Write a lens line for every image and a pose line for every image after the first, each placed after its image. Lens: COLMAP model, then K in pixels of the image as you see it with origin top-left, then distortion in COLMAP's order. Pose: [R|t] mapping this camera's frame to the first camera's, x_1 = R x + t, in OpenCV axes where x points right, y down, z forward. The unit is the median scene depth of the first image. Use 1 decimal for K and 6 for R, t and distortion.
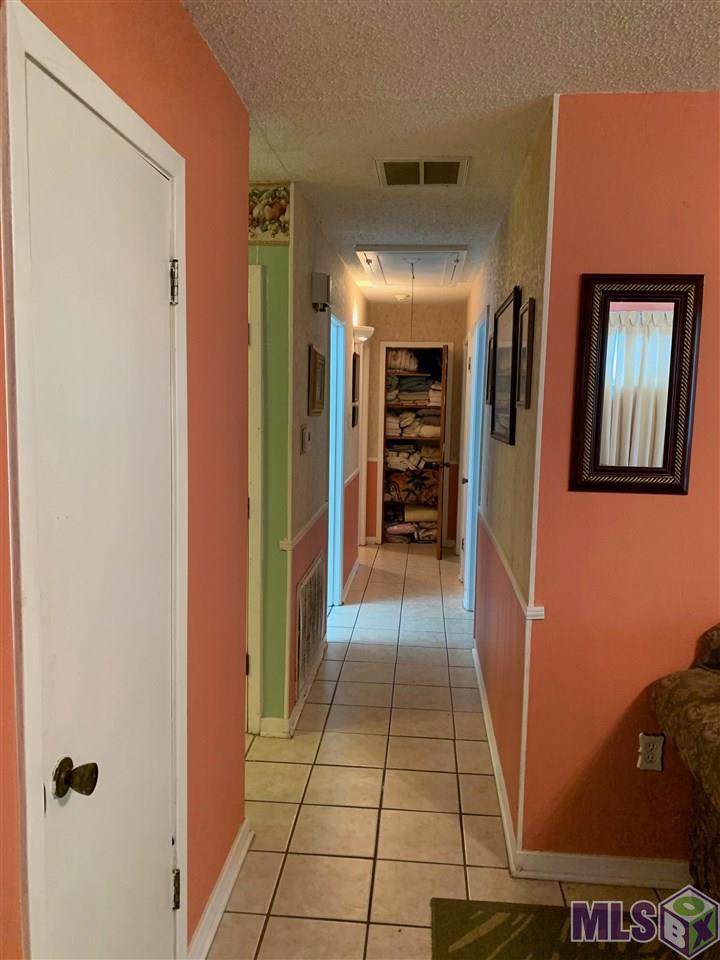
lens RADIAL K [[731.4, 0, 363.7], [0, 731.4, 474.4], [0, 0, 1]] dist [0.057014, -0.055866]
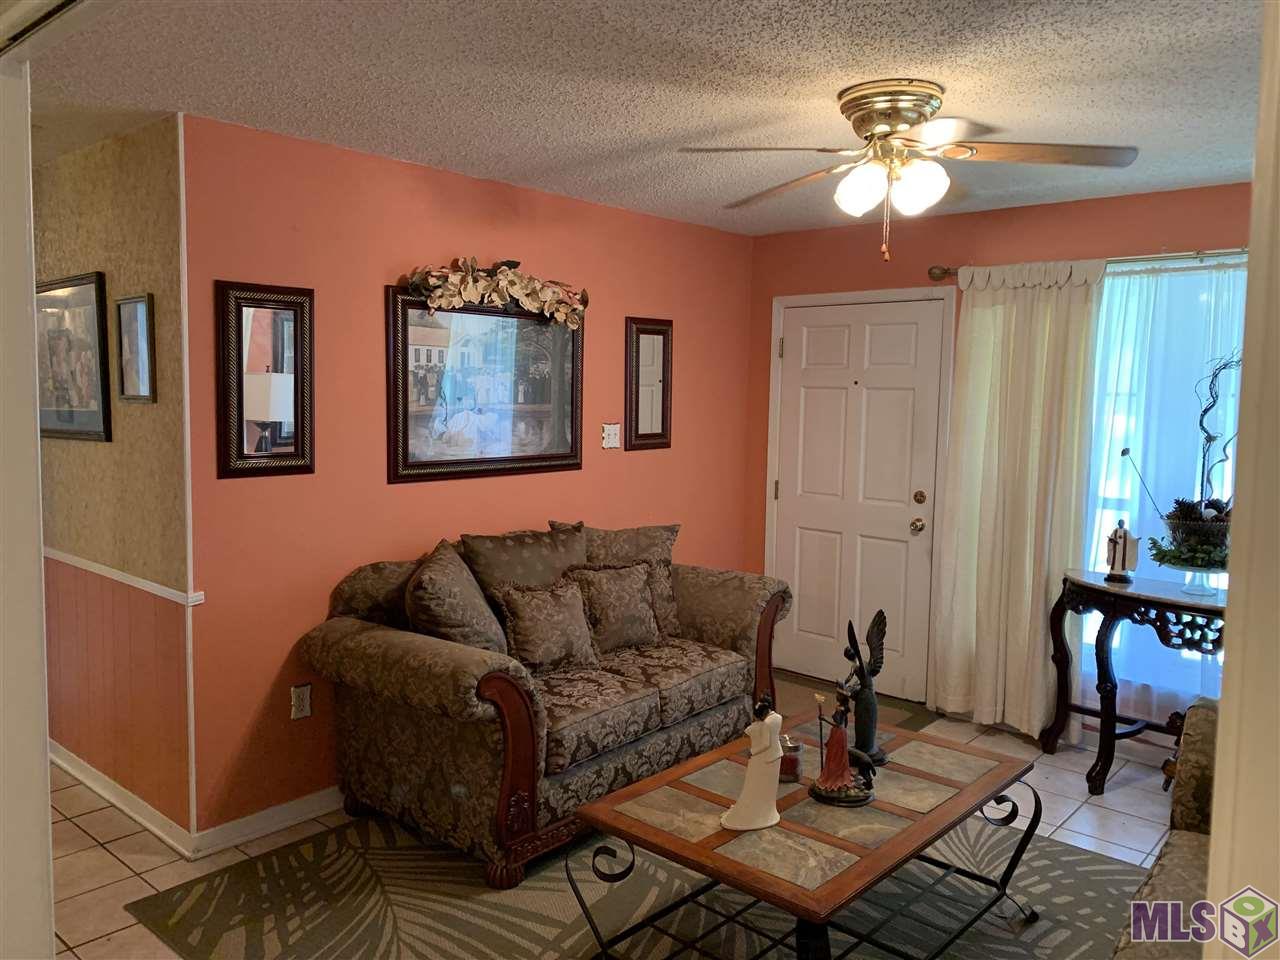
lens RADIAL K [[975.2, 0, 639.3], [0, 975.2, 478.3], [0, 0, 1]] dist [0.057014, -0.055866]
pose [[0.599751, -0.089609, 0.795154, -0.490069], [0.082497, 0.995339, 0.049945, -0.000013], [-0.795923, 0.035644, 0.604348, -0.354224]]
